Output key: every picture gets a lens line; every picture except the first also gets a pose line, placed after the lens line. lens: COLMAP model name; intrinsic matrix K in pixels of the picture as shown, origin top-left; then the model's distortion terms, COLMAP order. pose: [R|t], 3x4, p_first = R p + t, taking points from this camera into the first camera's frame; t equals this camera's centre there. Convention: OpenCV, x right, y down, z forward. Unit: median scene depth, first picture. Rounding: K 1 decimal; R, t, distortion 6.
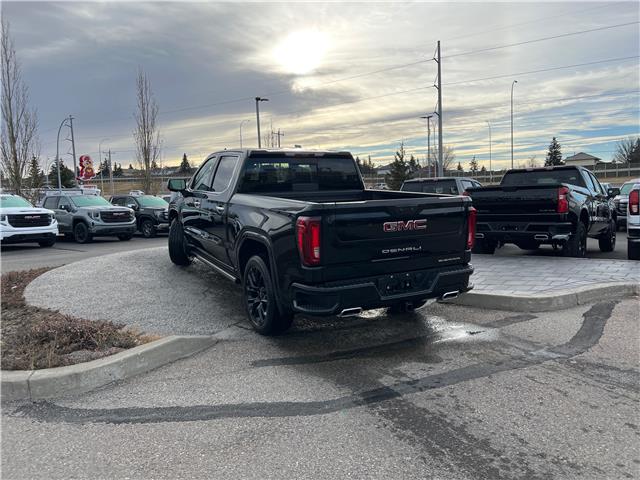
lens RADIAL K [[478.3, 0, 320.0], [0, 478.3, 240.0], [0, 0, 1]] dist [0.025456, -0.005597]
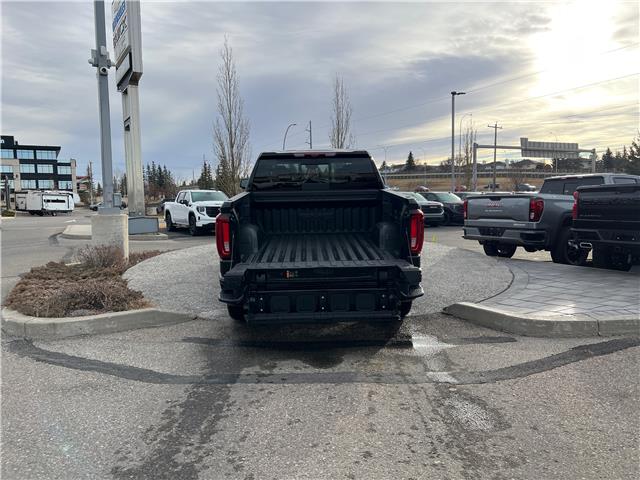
lens RADIAL K [[478.3, 0, 320.0], [0, 478.3, 240.0], [0, 0, 1]] dist [0.025456, -0.005597]
pose [[0.893472, 0.057097, -0.445475, 0.640041], [-0.054650, 0.998337, 0.018349, -0.019318], [0.445782, 0.007951, 0.895106, 0.102325]]
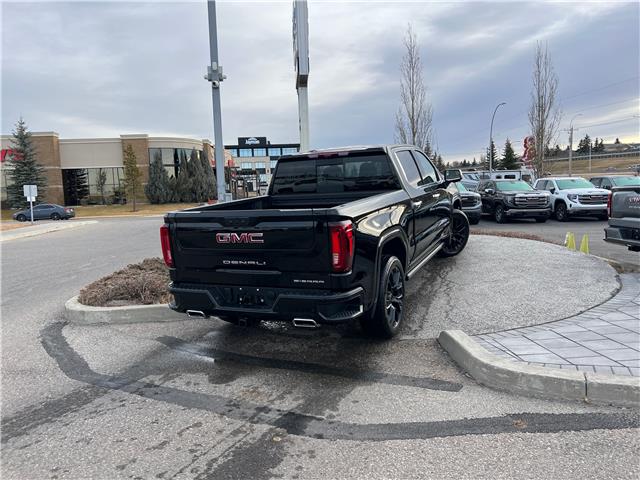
lens RADIAL K [[477.4, 0, 320.3], [0, 477.4, 238.0], [0, 0, 1]] dist [0.026682, -0.008148]
pose [[0.599463, 0.087506, -0.795605, 1.061806], [-0.054958, 0.996160, 0.068155, -0.106661], [0.798513, 0.002869, 0.601970, 0.563414]]
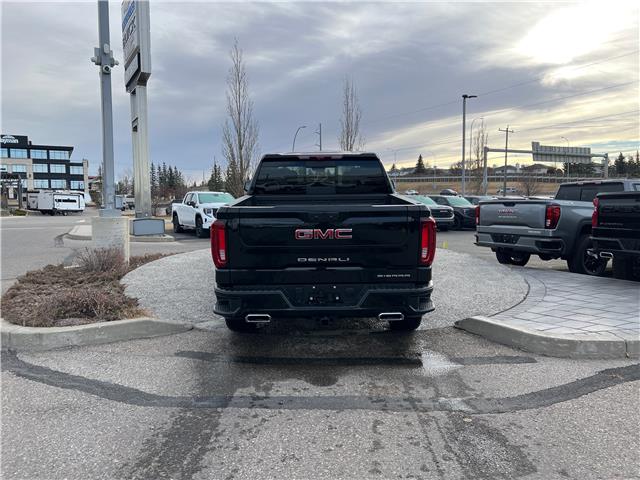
lens RADIAL K [[477.4, 0, 320.3], [0, 477.4, 238.0], [0, 0, 1]] dist [0.026682, -0.008148]
pose [[0.884725, 0.063834, -0.461722, 0.613840], [-0.066245, 0.997743, 0.011005, -0.032732], [0.461382, 0.020850, 0.886956, 0.177771]]
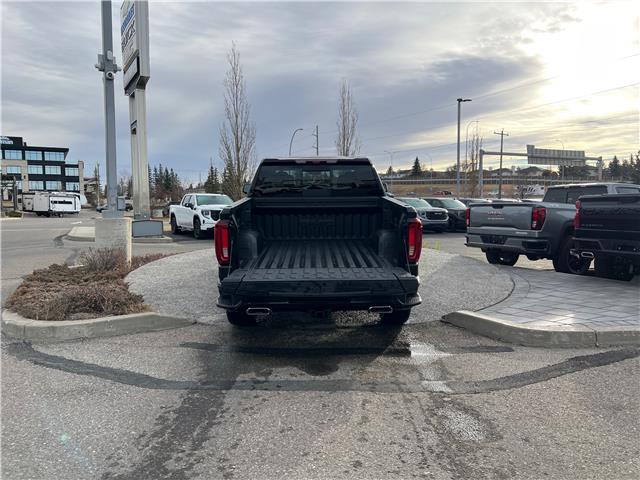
lens RADIAL K [[478.2, 0, 322.7], [0, 478.2, 238.7], [0, 0, 1]] dist [0.026063, -0.005722]
pose [[0.889997, 0.063255, -0.451557, 0.655974], [-0.067326, 0.997706, 0.007065, -0.026800], [0.450968, 0.024114, 0.892214, 0.105174]]
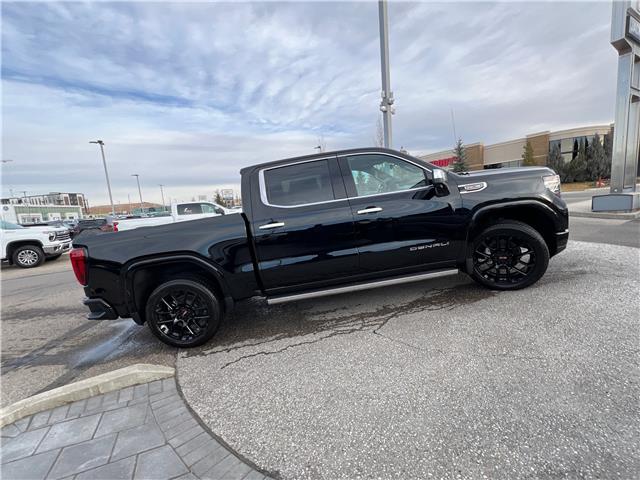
lens RADIAL K [[284.4, 0, 320.0], [0, 284.4, 240.0], [0, 0, 1]] dist [0.000979, -0.000095]
pose [[-0.438973, 0.194972, -0.877091, 0.730151], [0.021347, 0.978160, 0.206756, -0.240803], [0.898246, 0.072037, -0.433548, 2.042279]]
